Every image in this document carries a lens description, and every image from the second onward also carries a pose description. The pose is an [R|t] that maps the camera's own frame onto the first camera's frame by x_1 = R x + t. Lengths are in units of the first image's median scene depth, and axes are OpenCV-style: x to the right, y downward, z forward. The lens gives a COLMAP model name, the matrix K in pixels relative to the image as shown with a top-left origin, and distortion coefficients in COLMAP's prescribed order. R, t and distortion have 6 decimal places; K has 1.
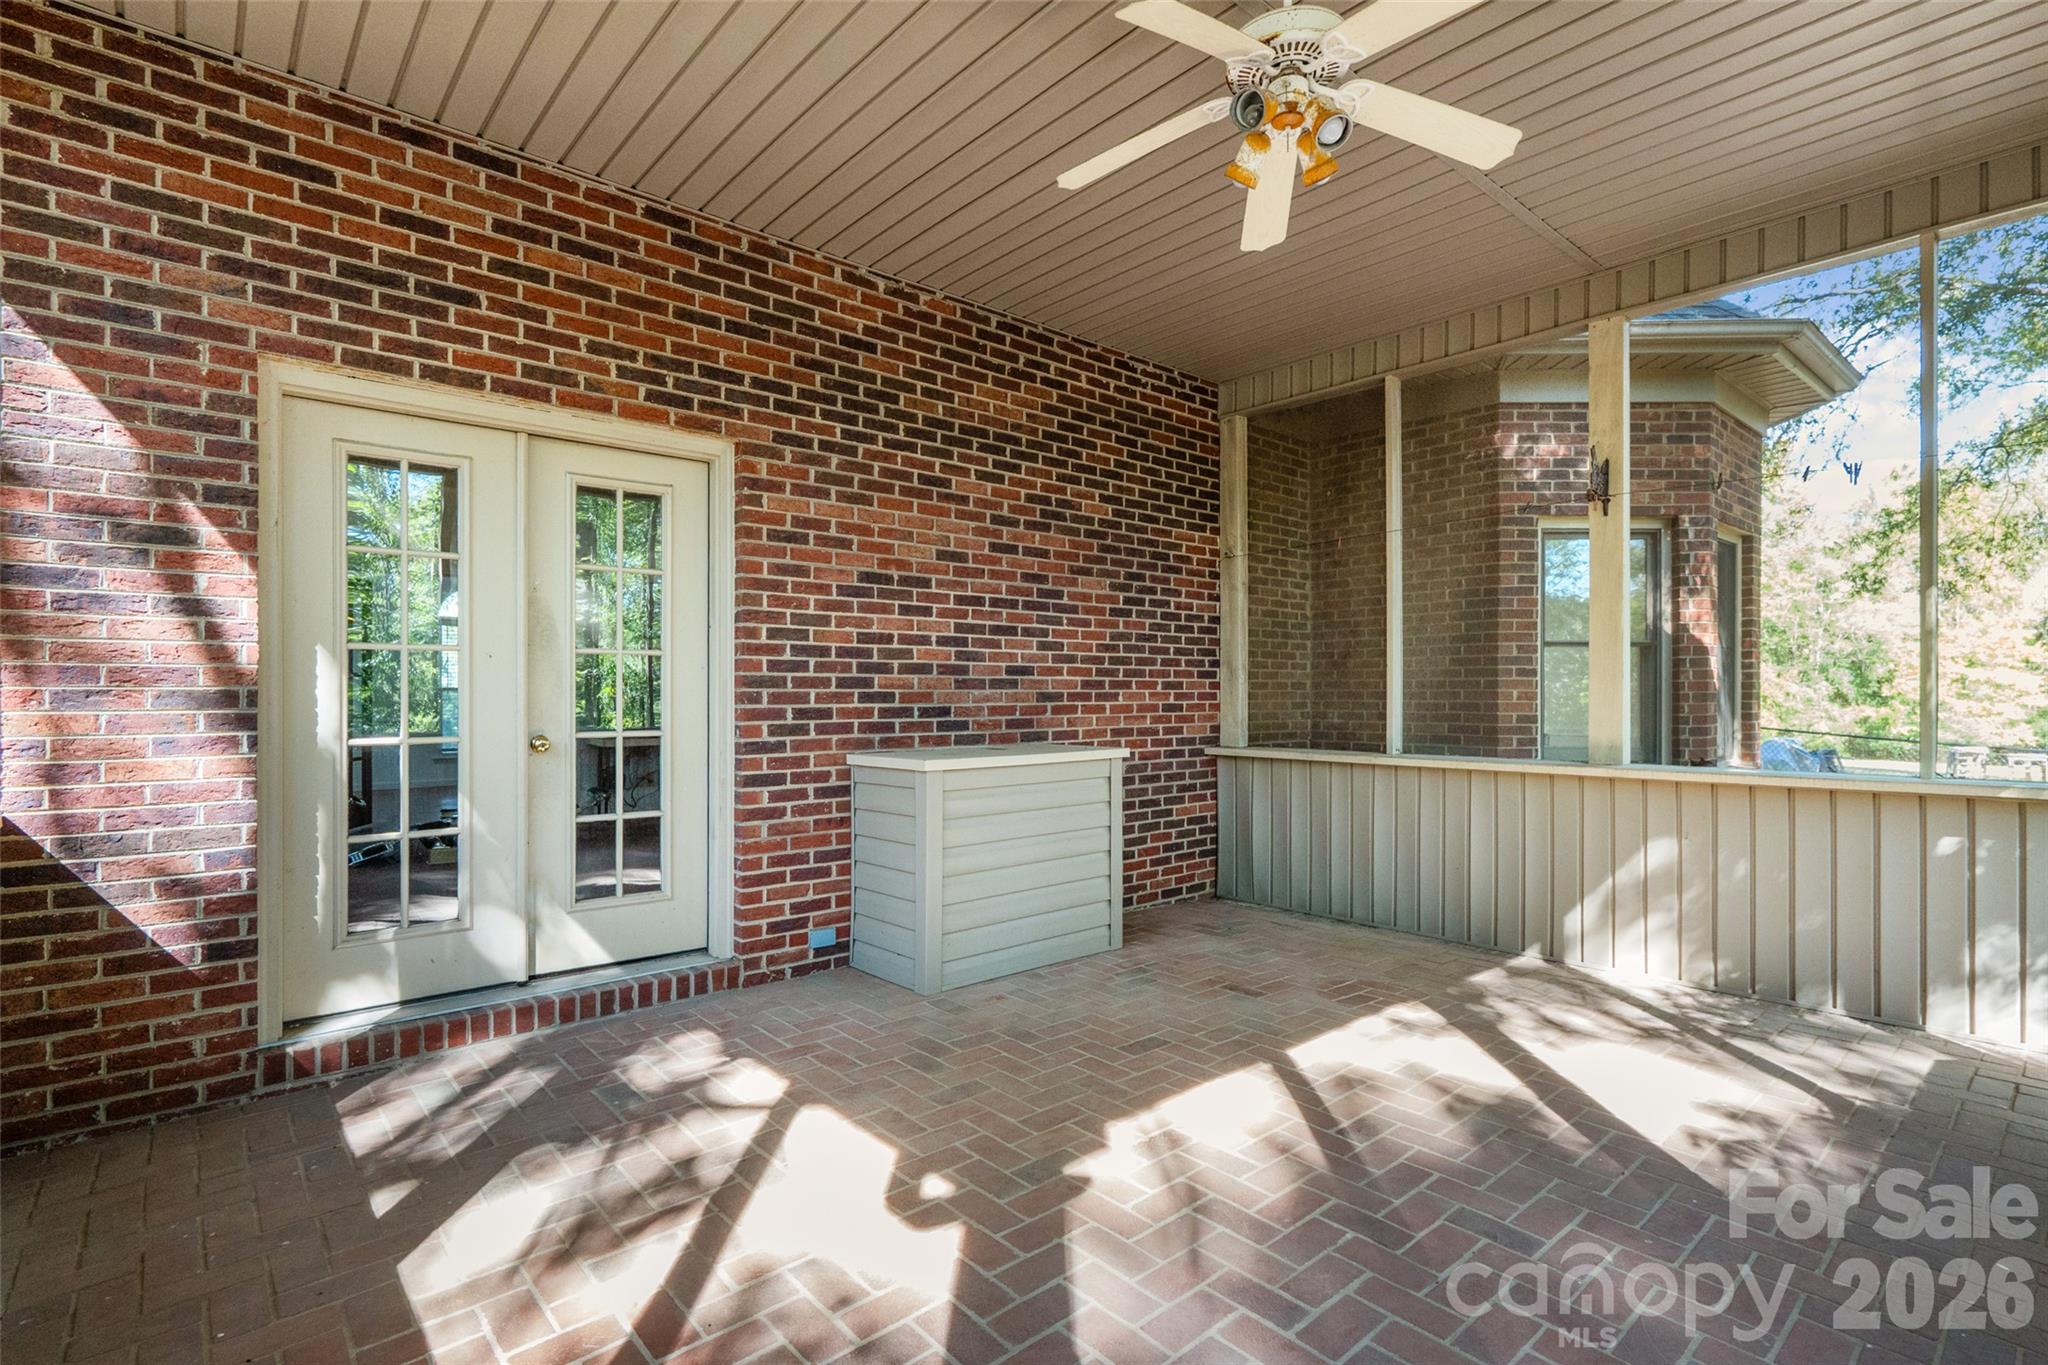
lens RADIAL K [[972.2, 0, 1024.0], [0, 972.2, 682.5], [0, 0, 1]] dist [-0.003950, 0.000007]
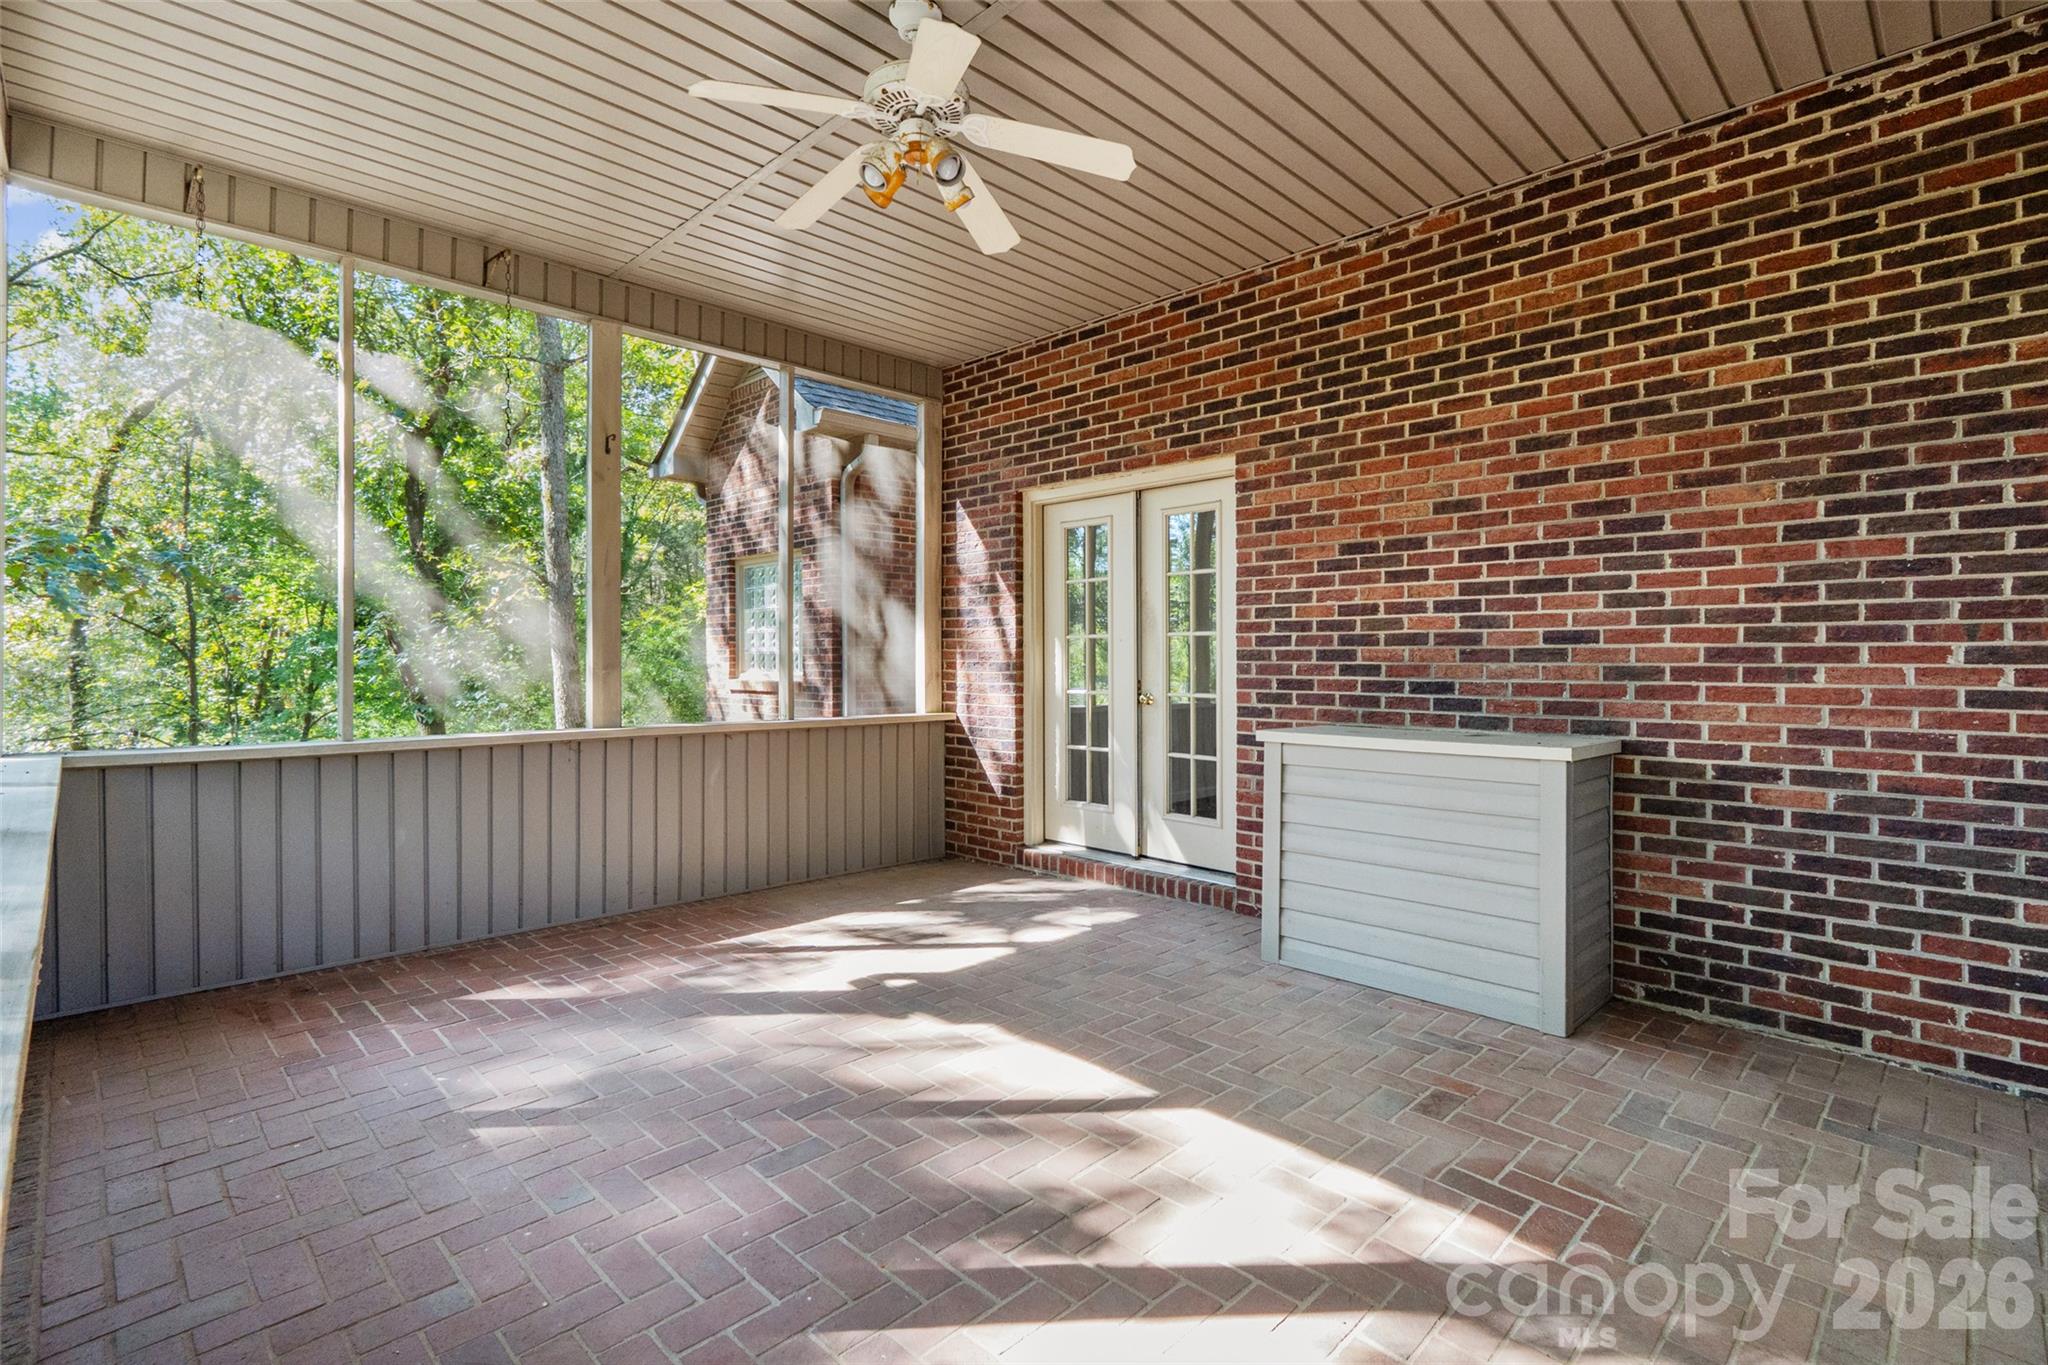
lens RADIAL K [[979.9, 0, 1019.0], [0, 979.9, 652.0], [0, 0, 1]] dist [0.000340, -0.000098]
pose [[0.056462, -0.008941, -0.998365, 0.860383], [0.006697, 0.999941, -0.008577, 0.003447], [0.998382, -0.006202, 0.056518, 0.640061]]
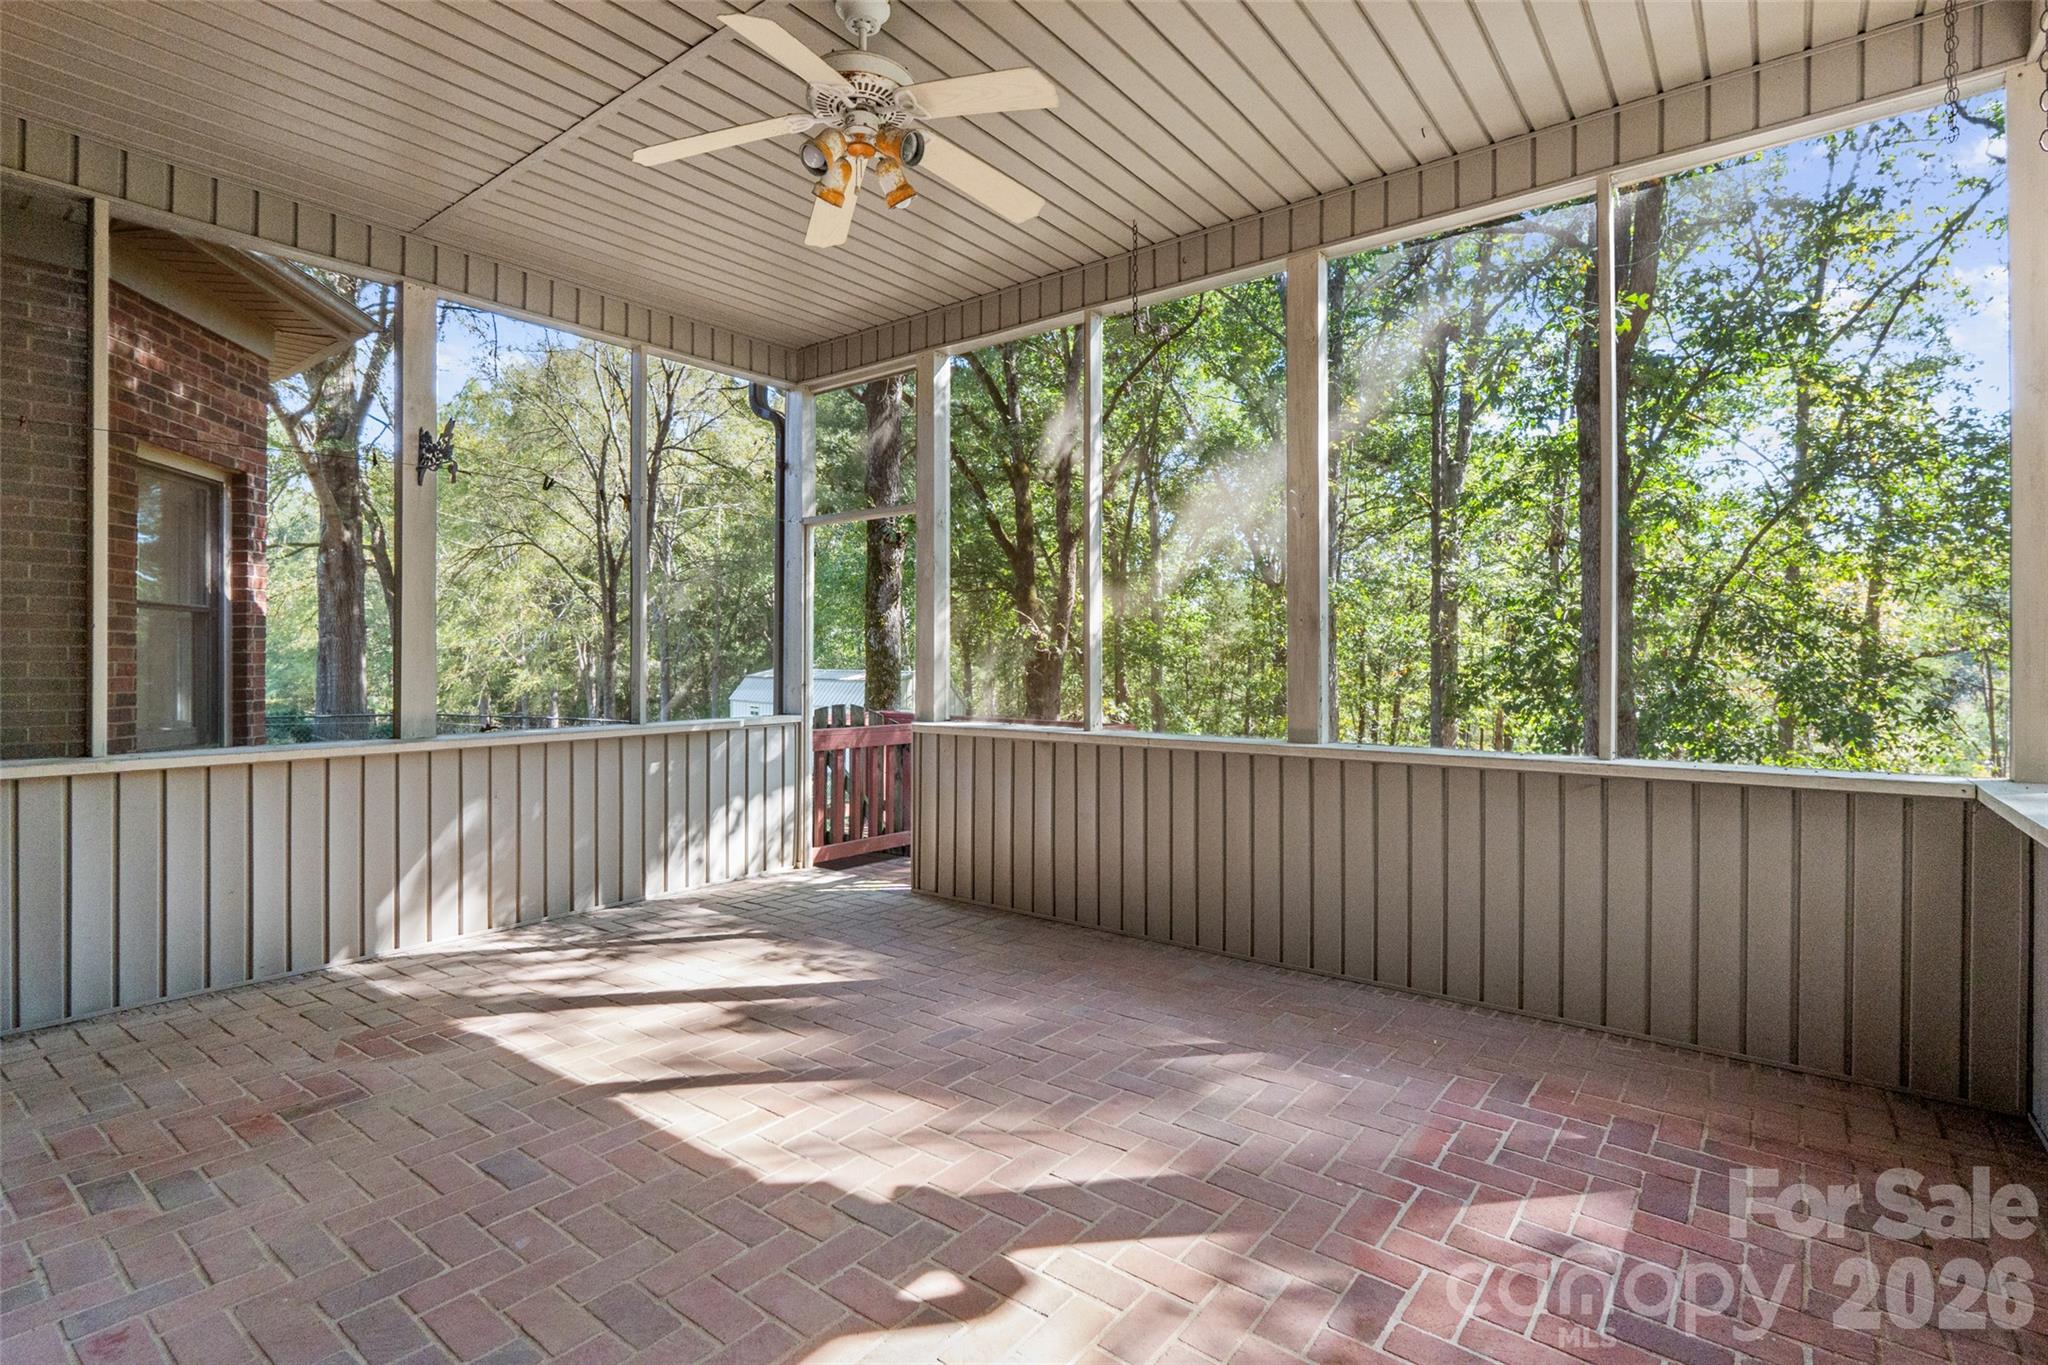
lens RADIAL K [[979.9, 0, 1019.0], [0, 979.9, 652.0], [0, 0, 1]] dist [0.000340, -0.000098]
pose [[-0.186875, 0.012285, 0.982307, -0.513182], [-0.006146, 0.999888, -0.013674, 0.008806], [-0.982365, -0.008592, -0.186778, 0.626809]]
